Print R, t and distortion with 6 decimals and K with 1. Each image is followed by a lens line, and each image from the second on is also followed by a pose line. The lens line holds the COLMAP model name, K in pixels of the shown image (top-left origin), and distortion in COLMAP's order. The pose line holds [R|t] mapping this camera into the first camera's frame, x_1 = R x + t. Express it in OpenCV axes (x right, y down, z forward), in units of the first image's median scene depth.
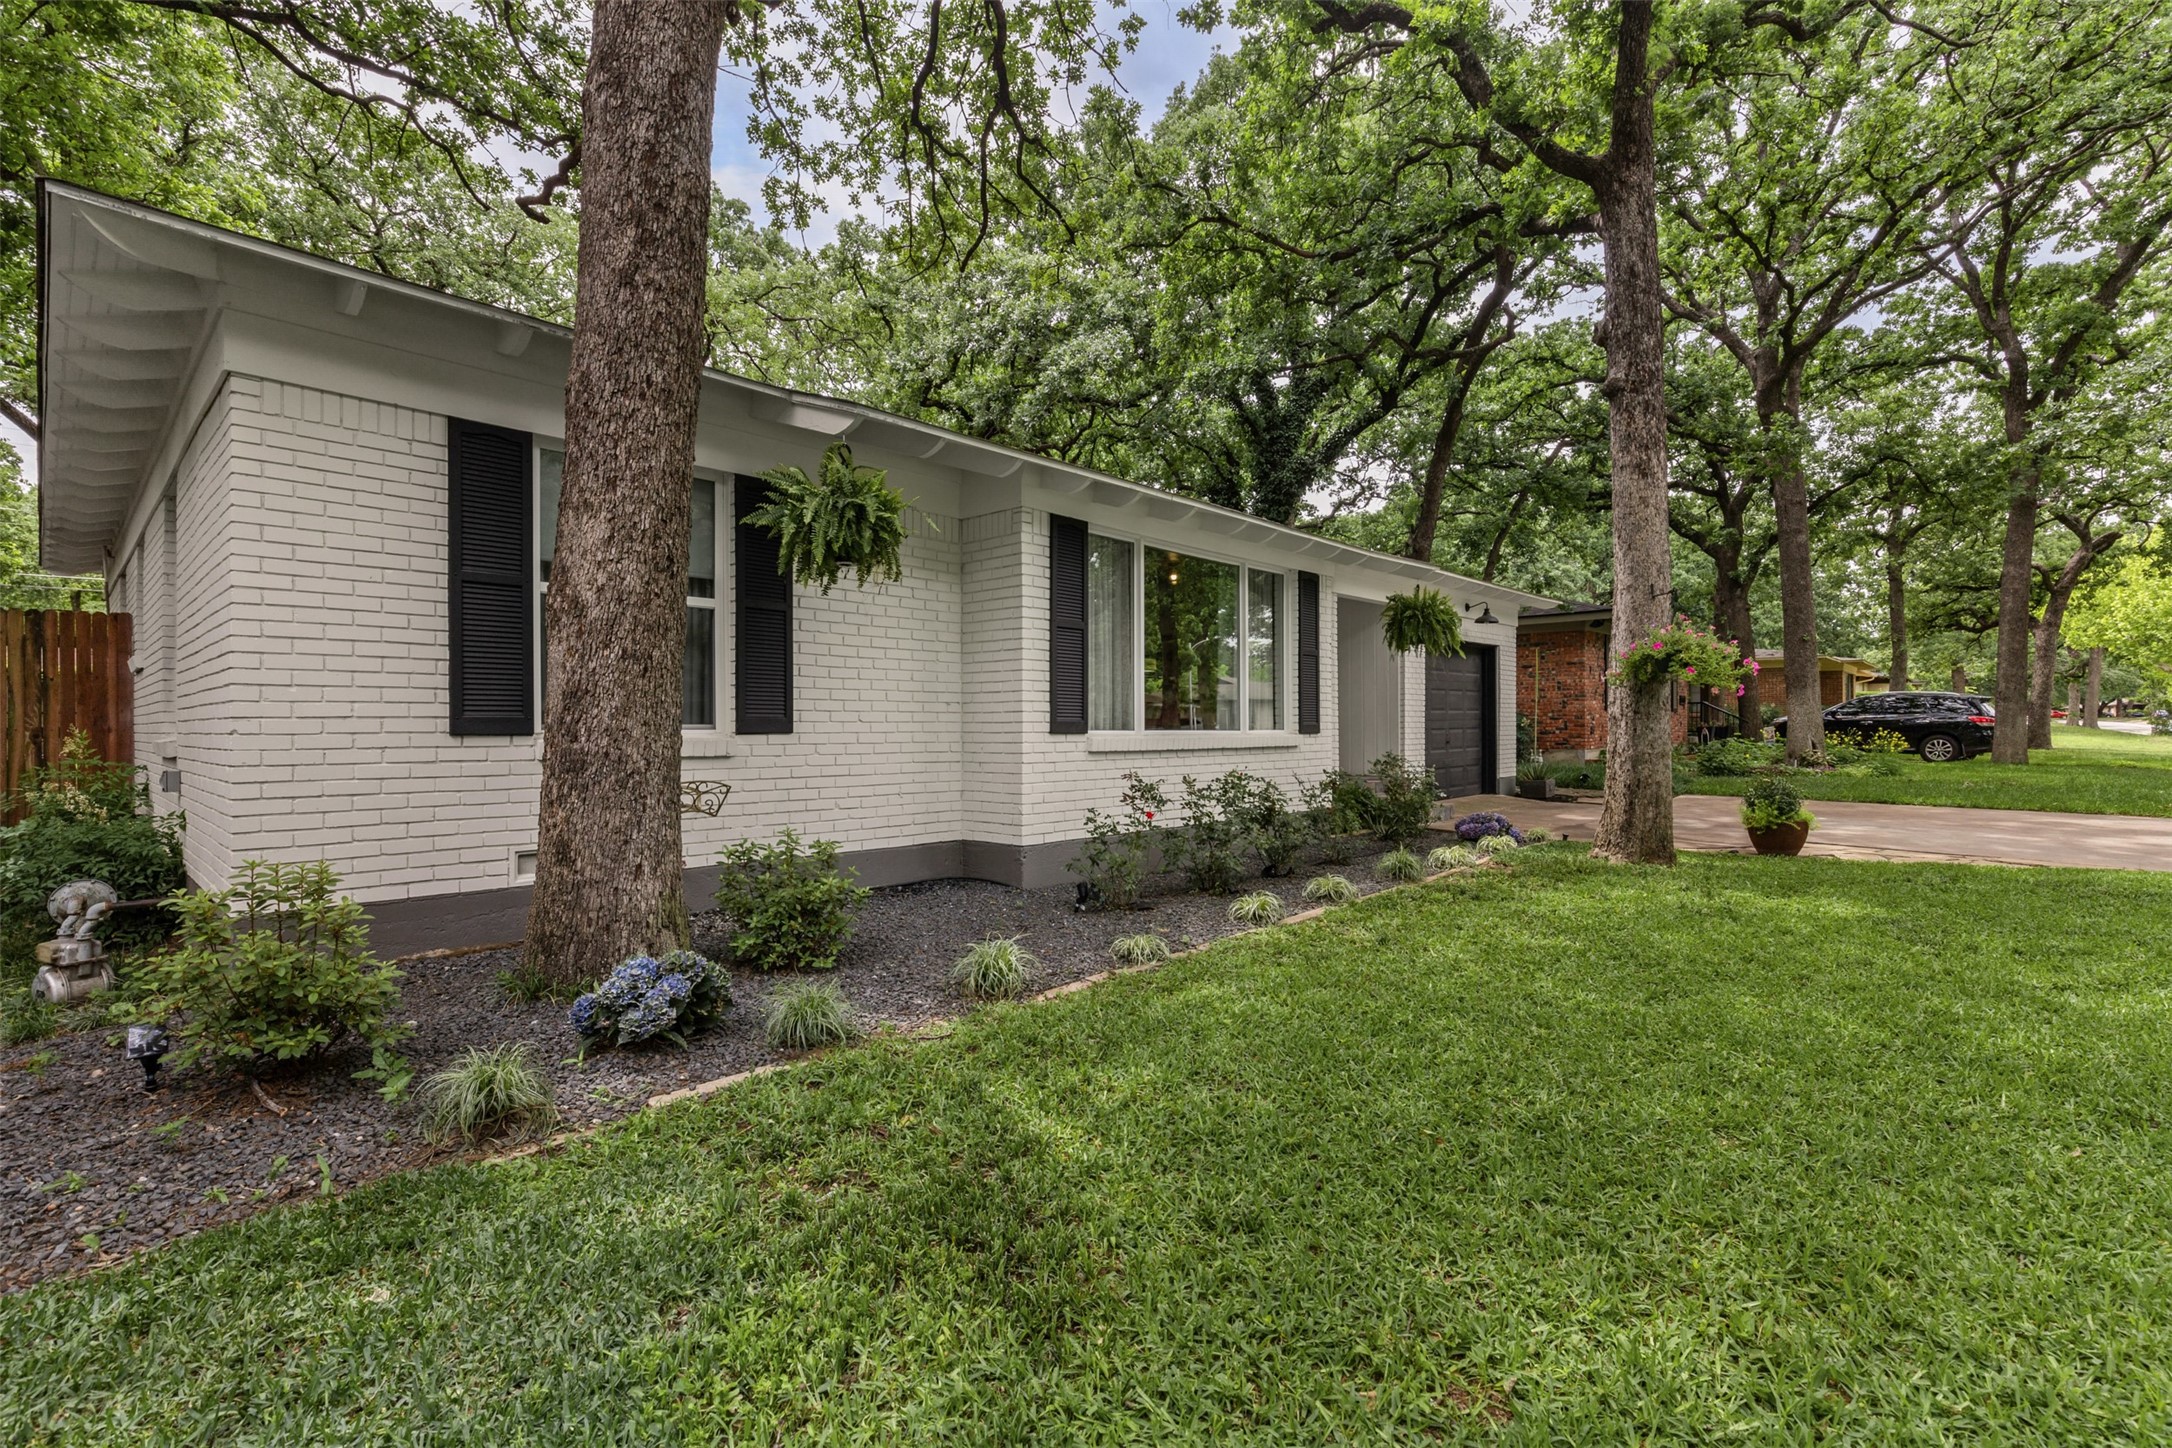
lens RADIAL K [[993.0, 0, 1086.0], [0, 993.0, 724.0], [0, 0, 1]] dist [0.001832, 0.000071]
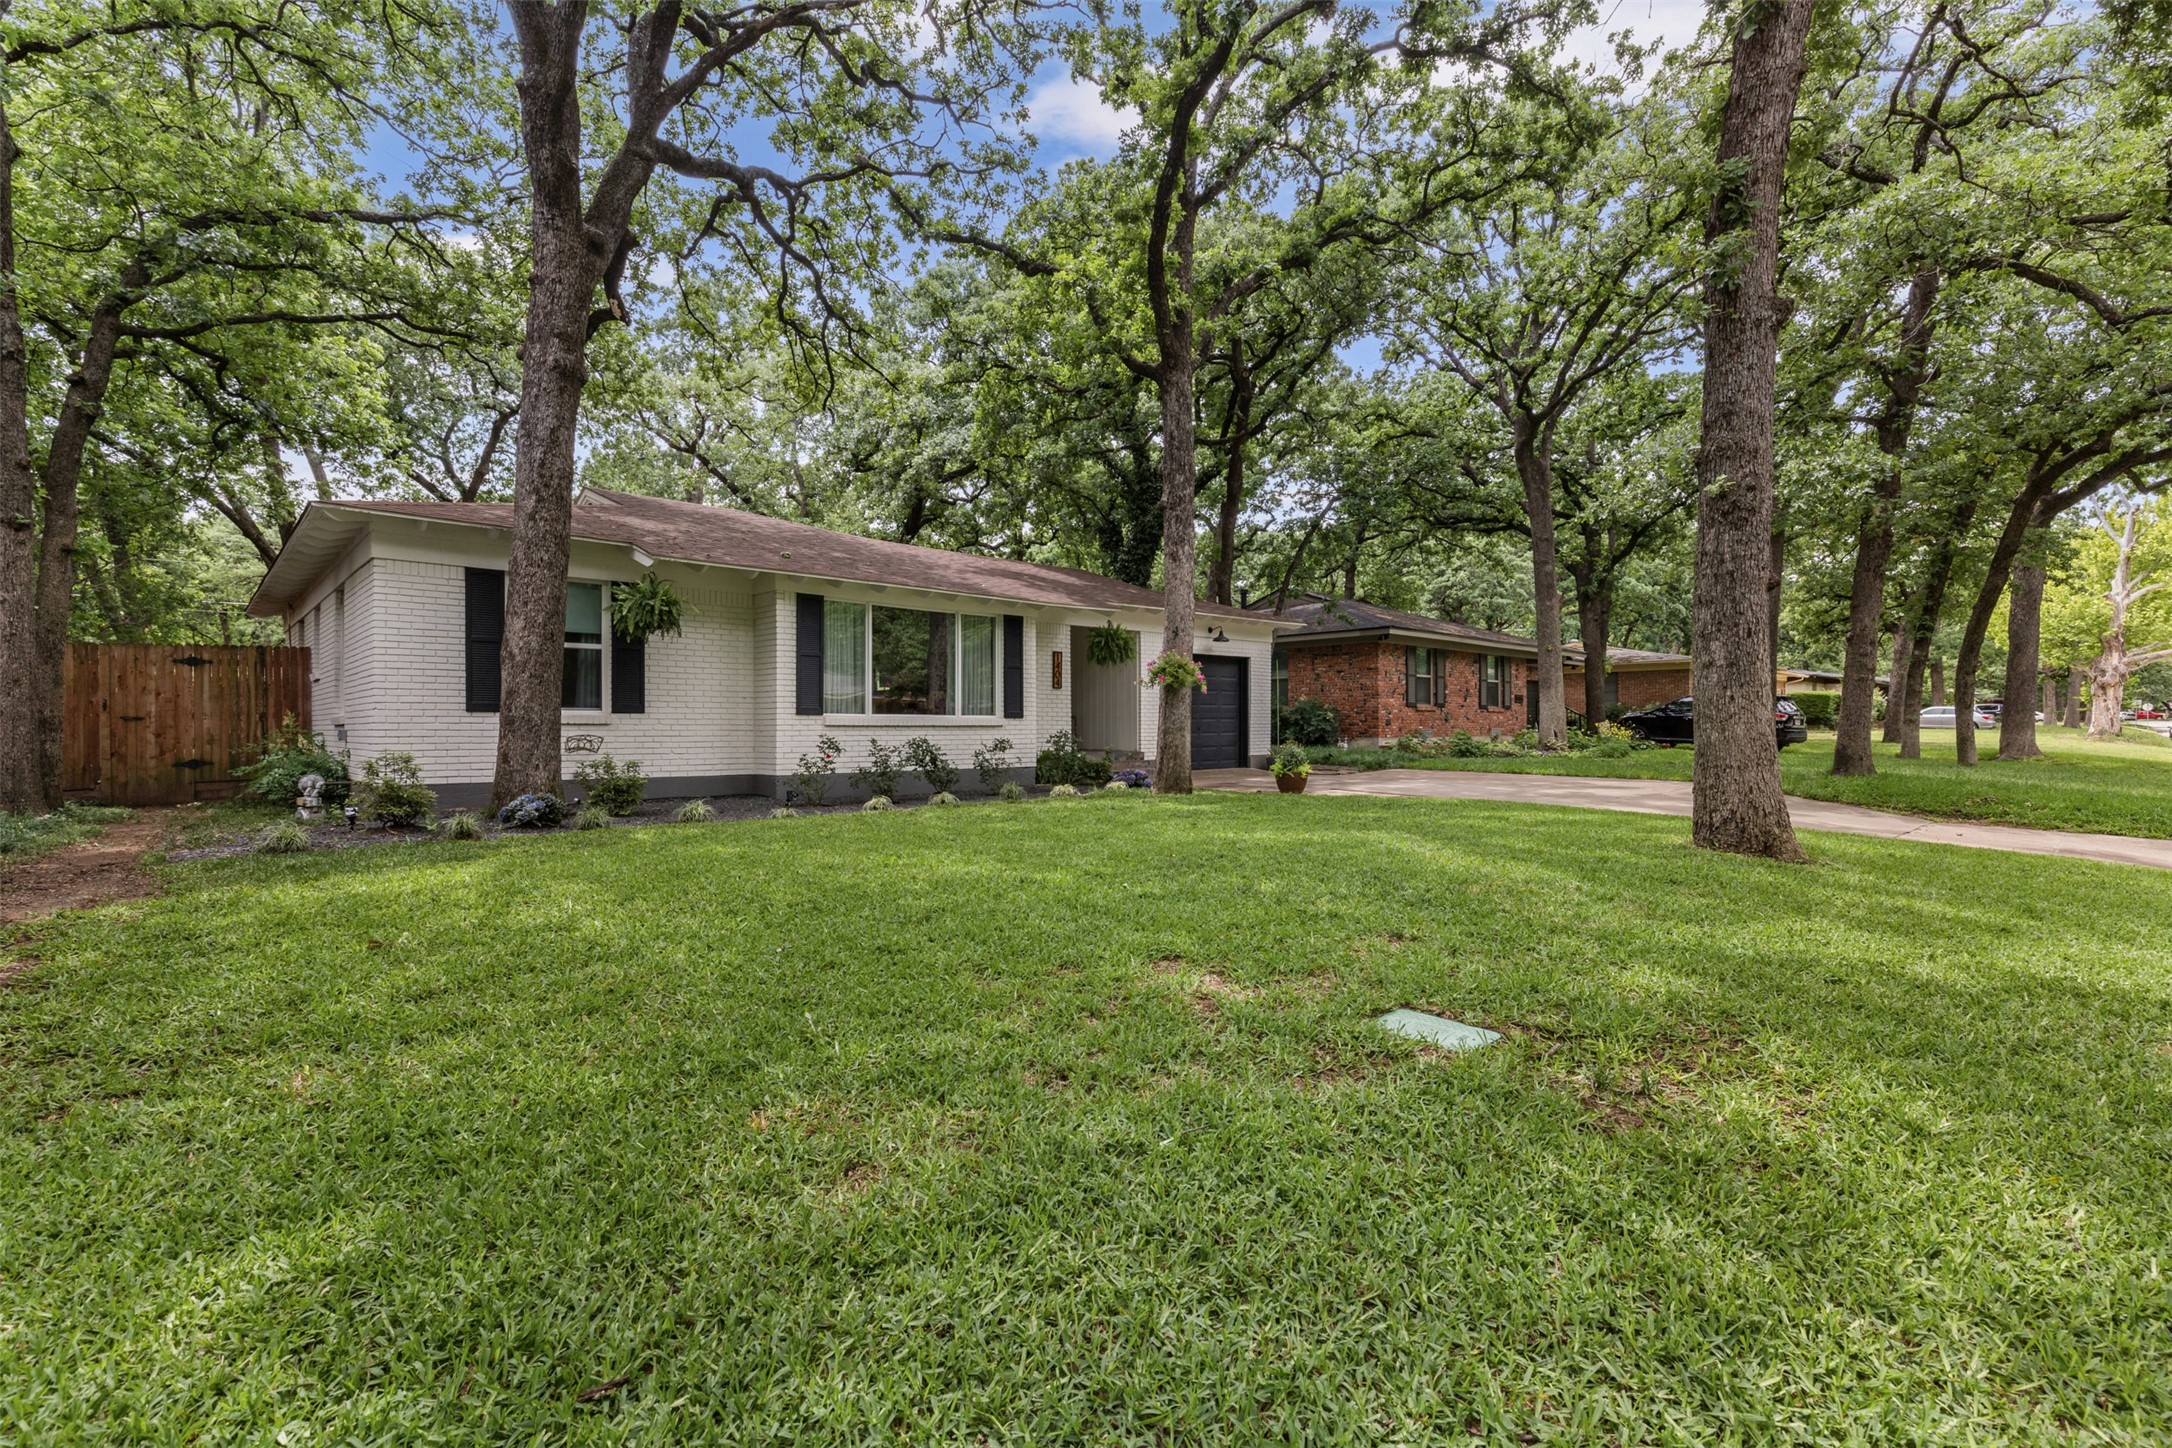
lens RADIAL K [[996.4, 0, 1085.7], [0, 996.4, 730.8], [0, 0, 1]] dist [-0.000028, 0.000259]
pose [[0.997605, 0.001423, -0.069155, 0.620251], [-0.001047, 0.999985, 0.005468, 0.028771], [0.069162, -0.005382, 0.997591, -0.779480]]
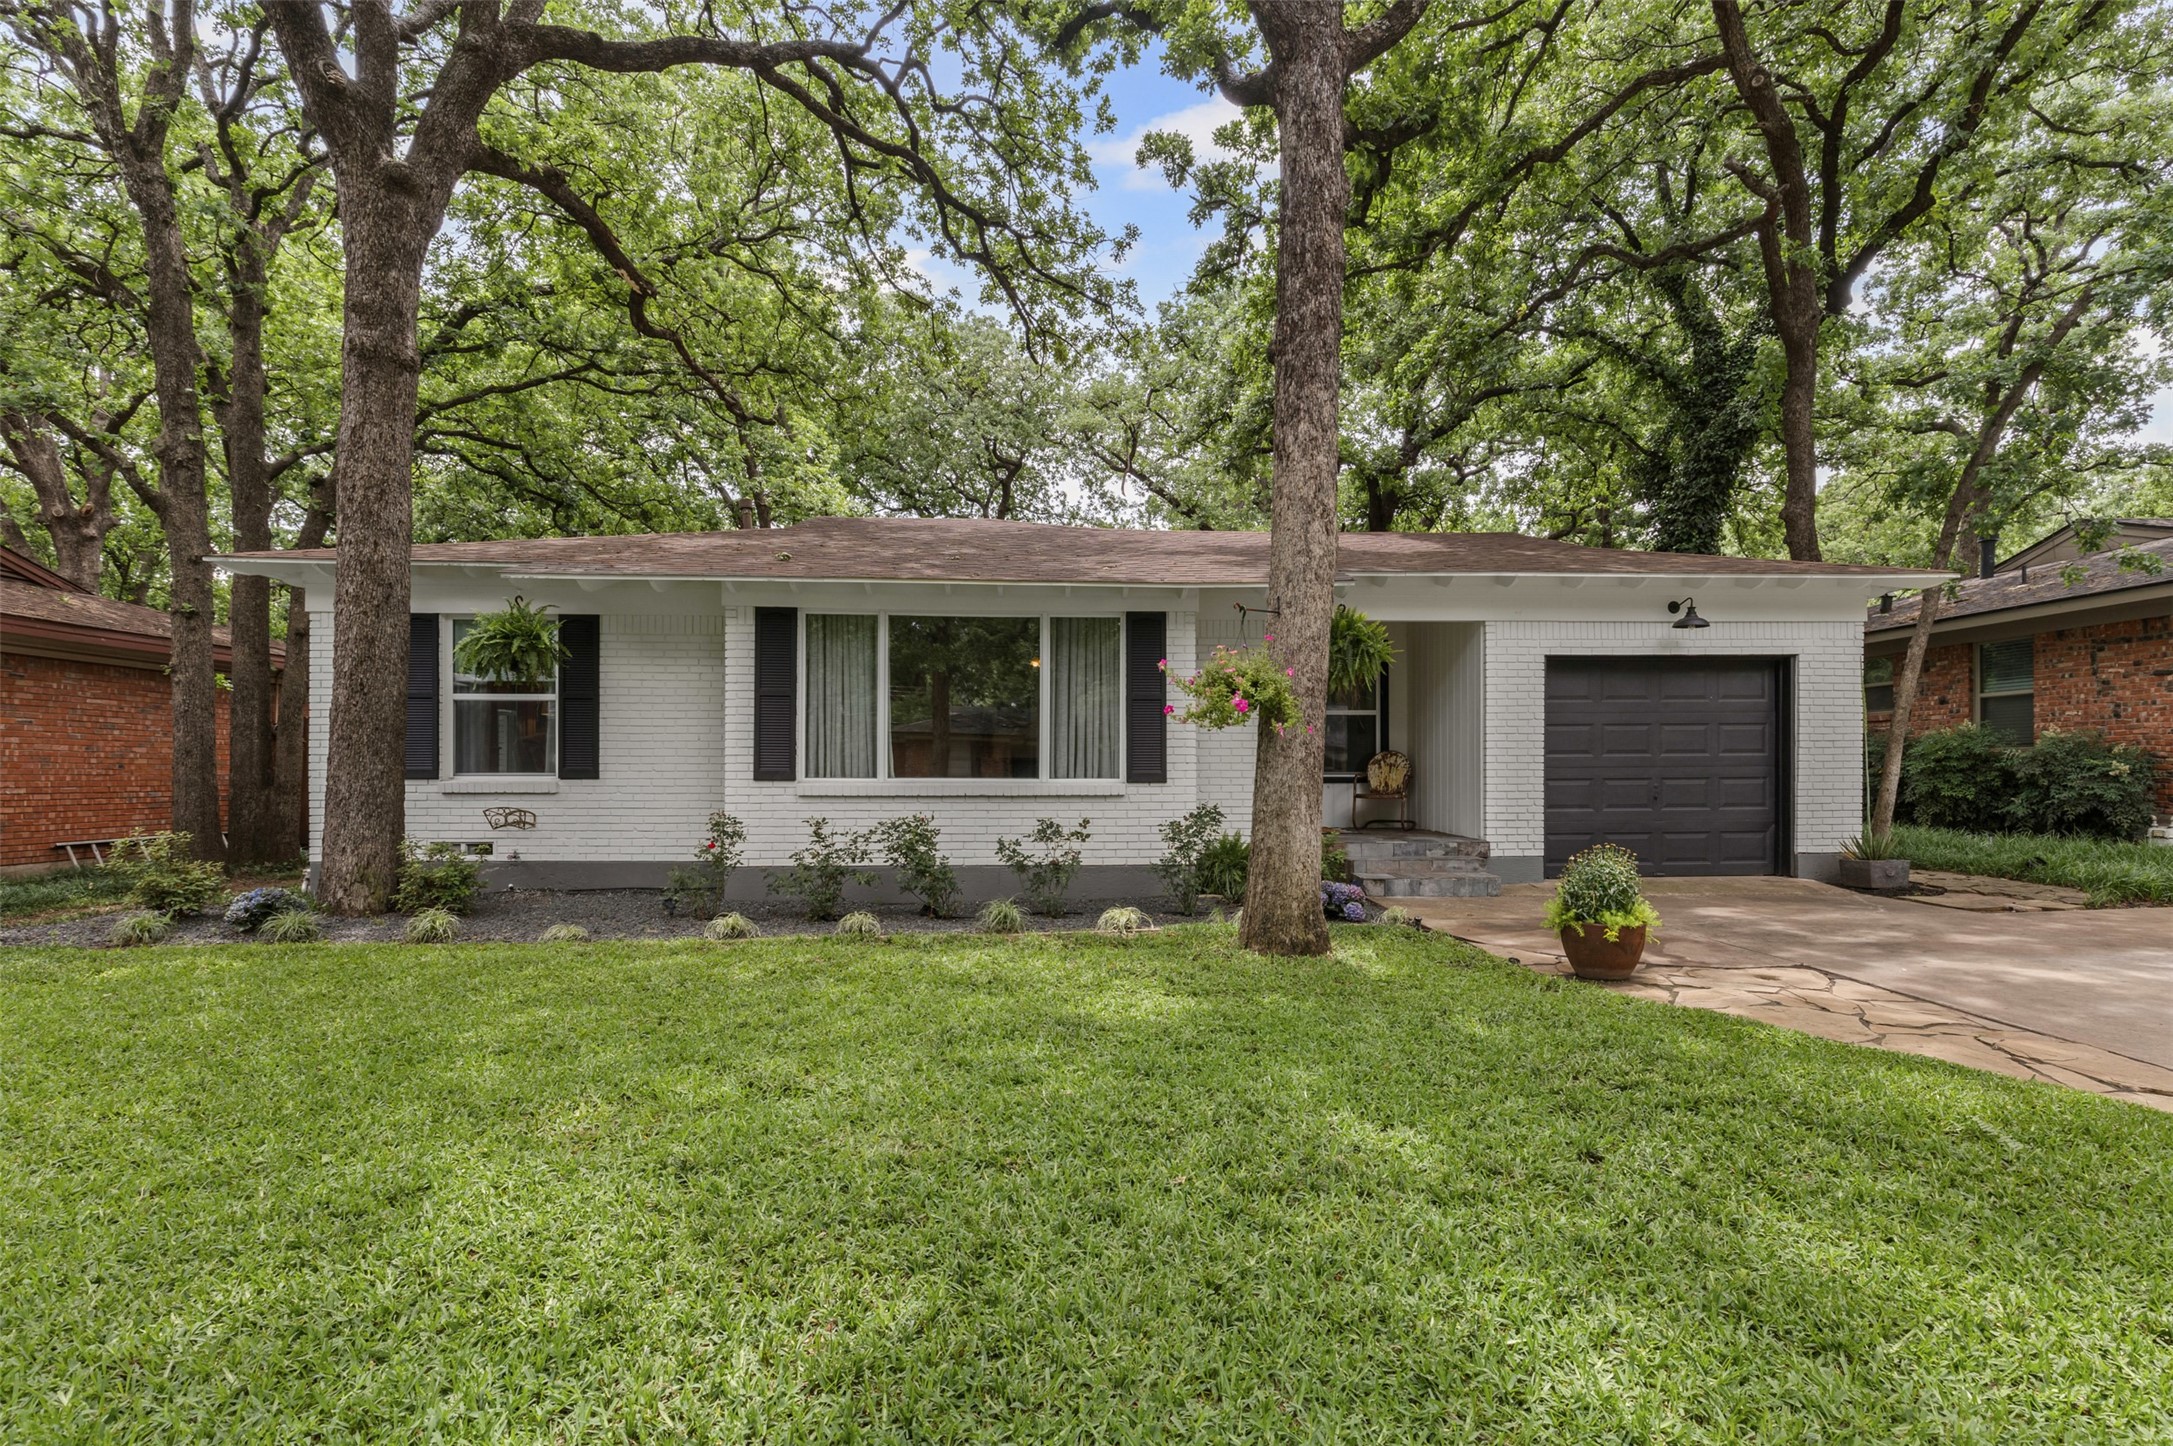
lens RADIAL K [[996.8, 0, 1086.2], [0, 996.8, 729.8], [0, 0, 1]] dist [-0.000028, 0.000259]
pose [[0.716548, -0.031863, -0.696810, 1.170973], [0.001776, 0.999036, -0.043856, 0.002091], [0.697536, 0.030187, 0.715914, 0.390388]]
